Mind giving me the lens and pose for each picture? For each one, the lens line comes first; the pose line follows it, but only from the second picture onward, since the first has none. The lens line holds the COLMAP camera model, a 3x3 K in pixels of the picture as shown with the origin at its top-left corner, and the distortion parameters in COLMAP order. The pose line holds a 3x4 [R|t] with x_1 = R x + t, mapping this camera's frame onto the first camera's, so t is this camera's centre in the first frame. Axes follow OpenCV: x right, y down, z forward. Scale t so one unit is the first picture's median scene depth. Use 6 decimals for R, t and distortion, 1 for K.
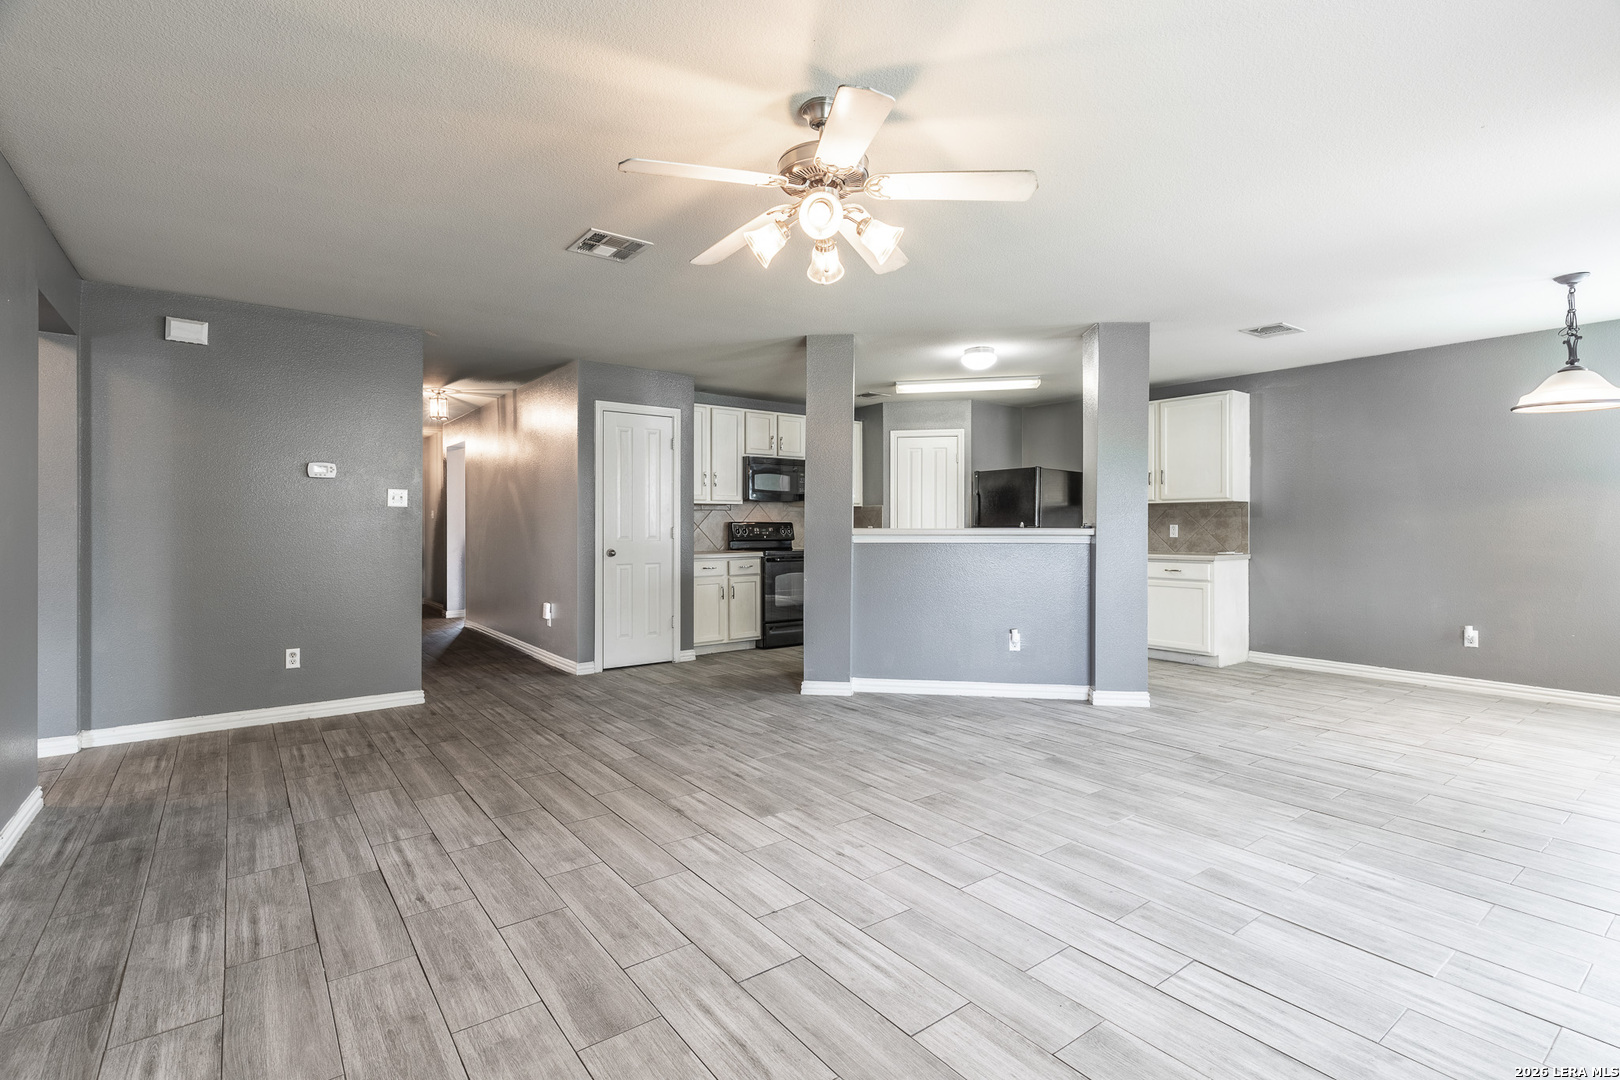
lens RADIAL K [[751.7, 0, 801.0], [0, 751.7, 533.7], [0, 0, 1]] dist [0.002677, 0.000082]
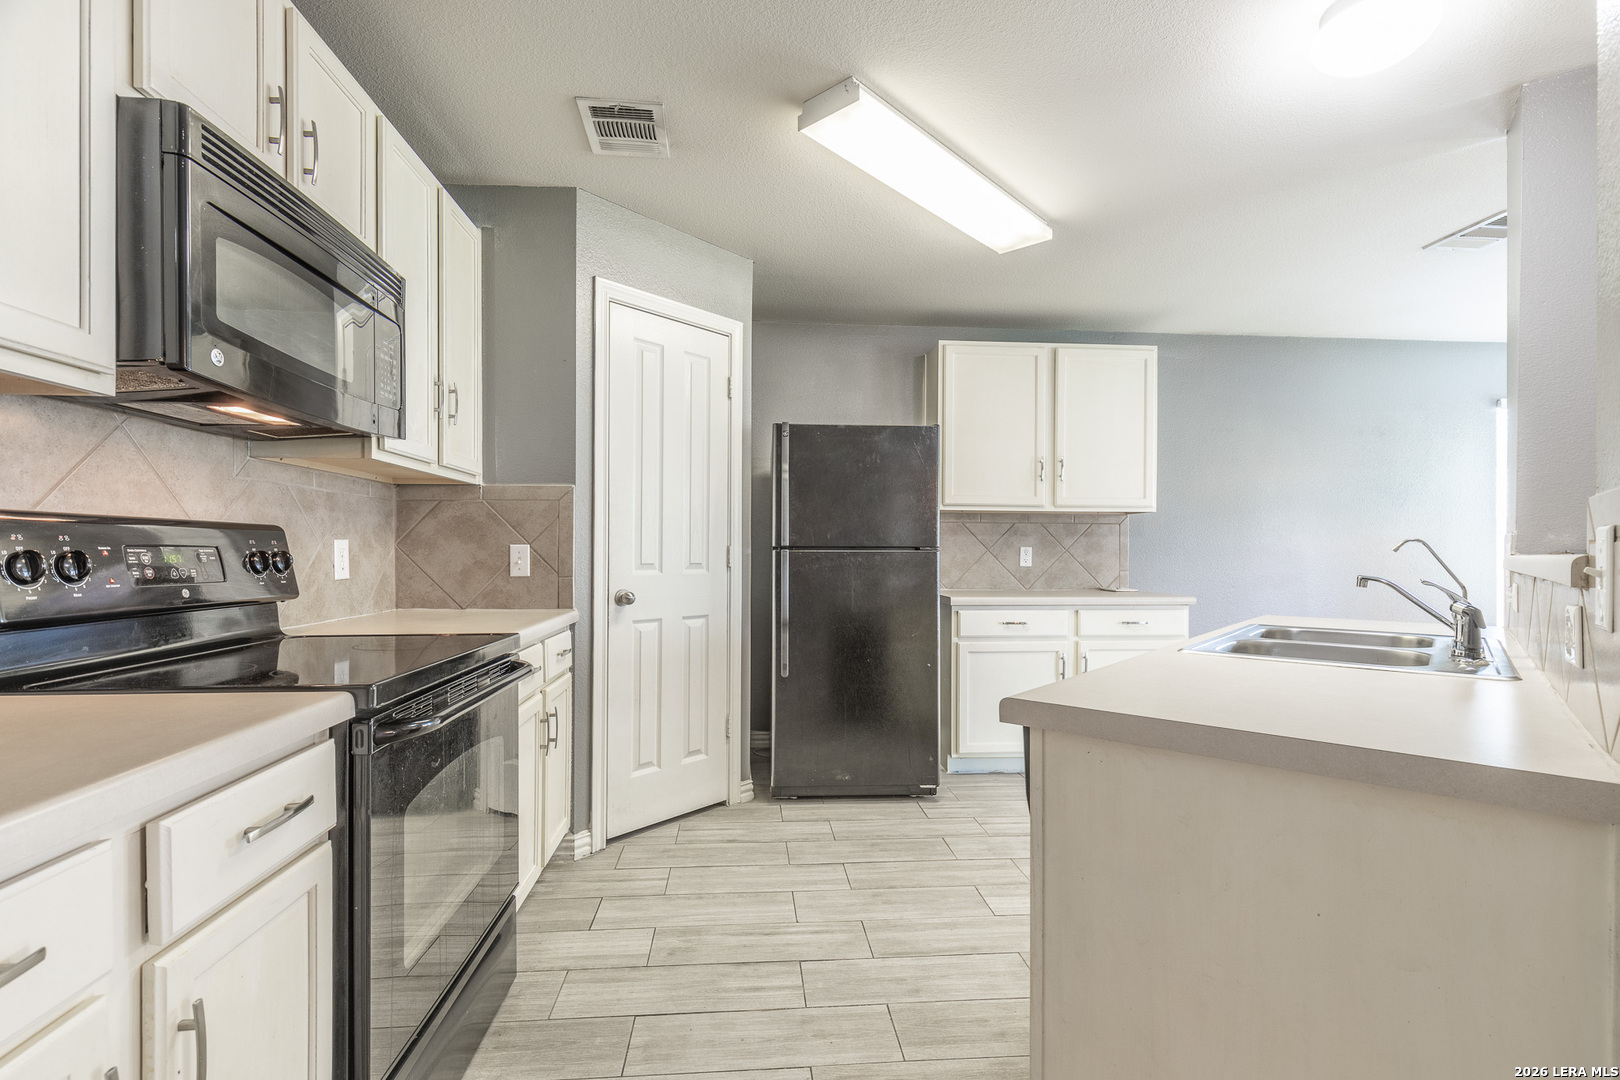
lens RADIAL K [[751.7, 0, 807.7], [0, 751.7, 549.3], [0, 0, 1]] dist [0.002677, 0.000082]
pose [[0.541152, 0.004916, 0.840910, -0.135403], [0.007988, 0.999908, -0.010986, -0.004825], [-0.840887, 0.012663, 0.541063, 0.812960]]
